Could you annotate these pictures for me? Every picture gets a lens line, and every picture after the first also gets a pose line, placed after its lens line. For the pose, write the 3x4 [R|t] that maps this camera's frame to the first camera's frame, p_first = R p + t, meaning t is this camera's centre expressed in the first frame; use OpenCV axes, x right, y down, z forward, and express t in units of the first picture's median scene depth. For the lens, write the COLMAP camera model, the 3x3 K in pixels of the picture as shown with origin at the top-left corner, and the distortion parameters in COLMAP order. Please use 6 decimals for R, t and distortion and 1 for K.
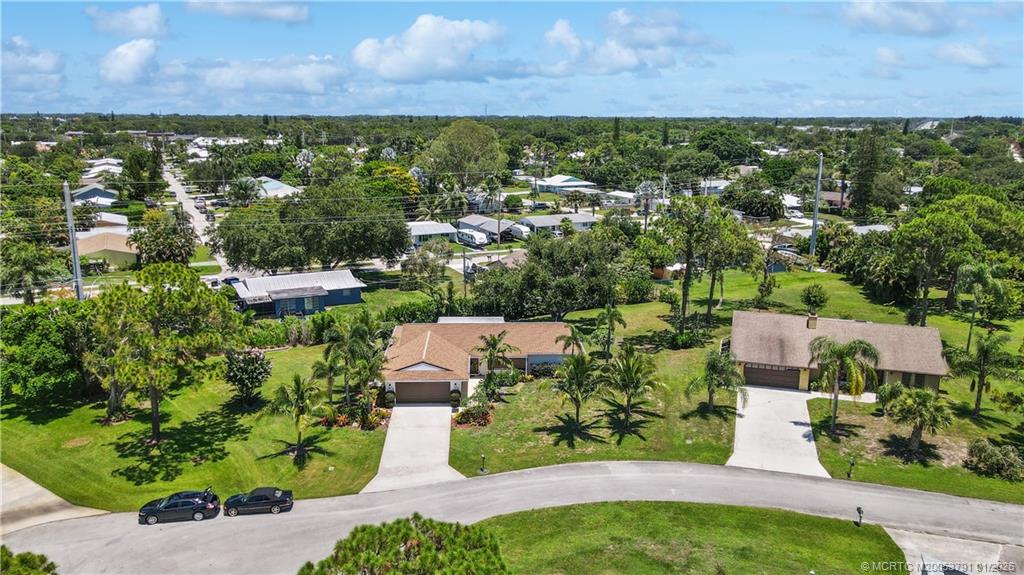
lens RADIAL K [[752.3, 0, 512.0], [0, 752.3, 287.5], [0, 0, 1]] dist [0.010823, 0.010534]
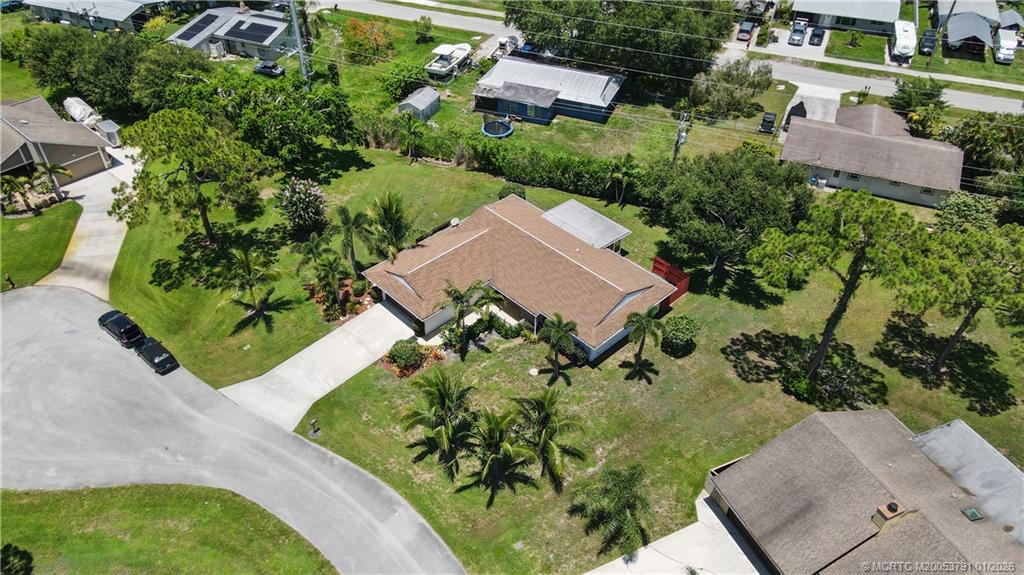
lens RADIAL K [[752.3, 0, 512.0], [0, 752.3, 287.5], [0, 0, 1]] dist [0.010823, 0.010534]
pose [[0.658870, 0.482059, -0.577502, 0.504748], [-0.168598, 0.842792, 0.511152, -0.381364], [0.733120, -0.239418, 0.636564, 0.515623]]
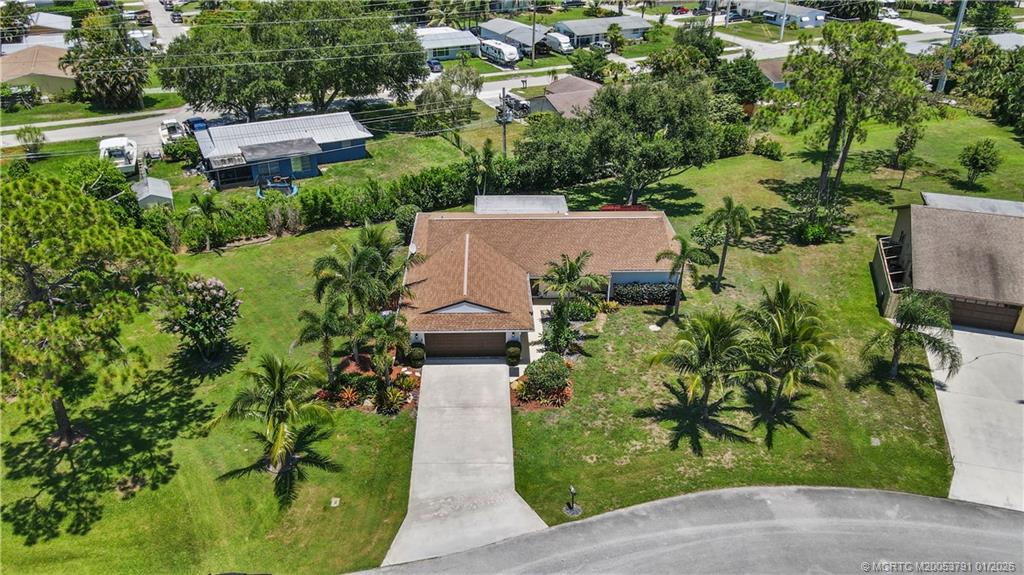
lens RADIAL K [[752.3, 0, 512.0], [0, 752.3, 287.5], [0, 0, 1]] dist [0.010823, 0.010534]
pose [[0.999951, 0.004985, -0.008549, -0.071407], [-0.002490, 0.962803, 0.270194, -0.093566], [0.009578, -0.270160, 0.962768, 0.364386]]
